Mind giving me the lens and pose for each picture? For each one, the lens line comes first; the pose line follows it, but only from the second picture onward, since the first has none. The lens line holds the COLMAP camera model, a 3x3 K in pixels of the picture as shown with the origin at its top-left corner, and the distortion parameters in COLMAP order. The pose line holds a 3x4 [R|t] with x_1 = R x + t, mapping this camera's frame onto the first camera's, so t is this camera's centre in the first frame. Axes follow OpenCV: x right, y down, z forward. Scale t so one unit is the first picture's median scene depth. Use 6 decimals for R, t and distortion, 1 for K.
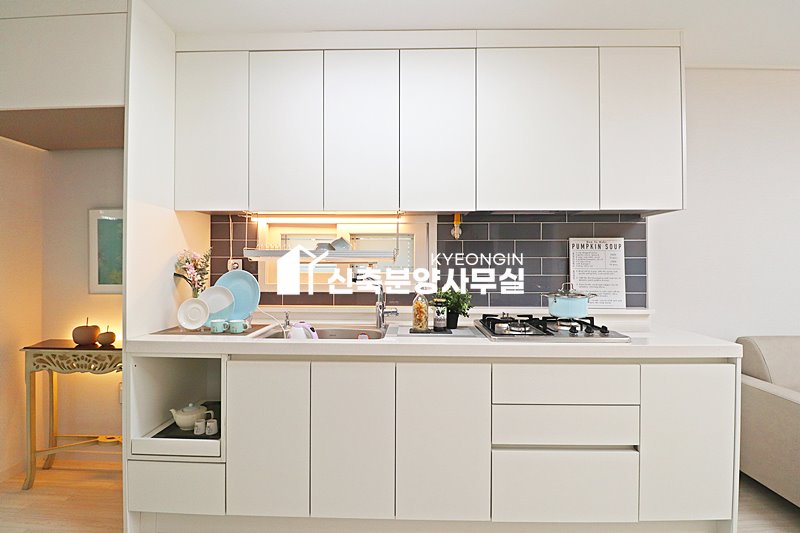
lens RADIAL K [[372.7, 0, 401.3], [0, 372.7, 265.0], [0, 0, 1]] dist [-0.008219, -0.006041]
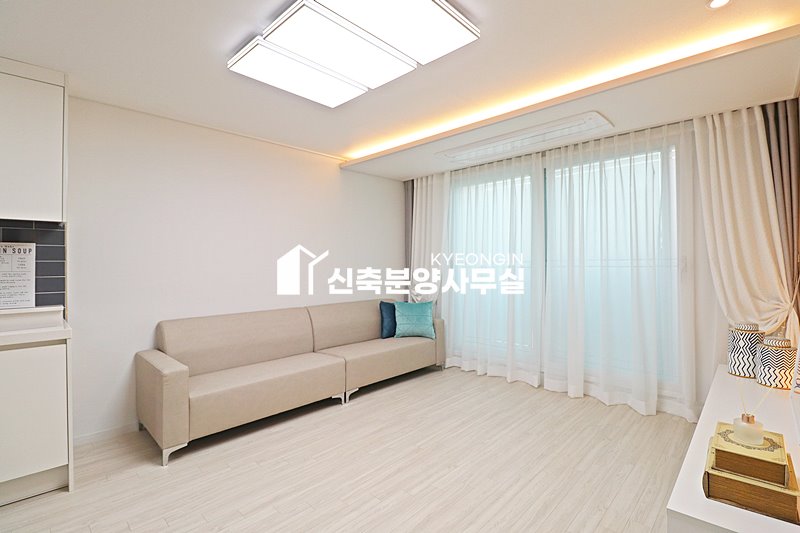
lens RADIAL K [[372.7, 0, 404.2], [0, 372.7, 259.4], [0, 0, 1]] dist [-0.008219, -0.006041]
pose [[0.681024, 0.002346, 0.732258, 0.612866], [0.004308, 0.999965, -0.007209, -0.014015], [-0.732249, 0.008064, 0.680990, -0.609391]]
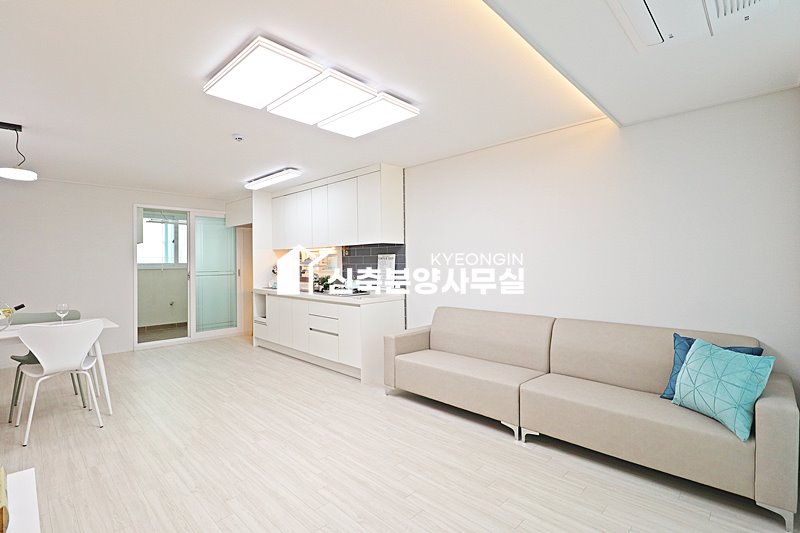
lens RADIAL K [[372.7, 0, 406.0], [0, 372.7, 260.7], [0, 0, 1]] dist [-0.008219, -0.006041]
pose [[0.732926, -0.009784, -0.680238, 2.307912], [0.012626, 0.999920, -0.000778, -0.039047], [0.680191, -0.008018, 0.732991, -0.538555]]
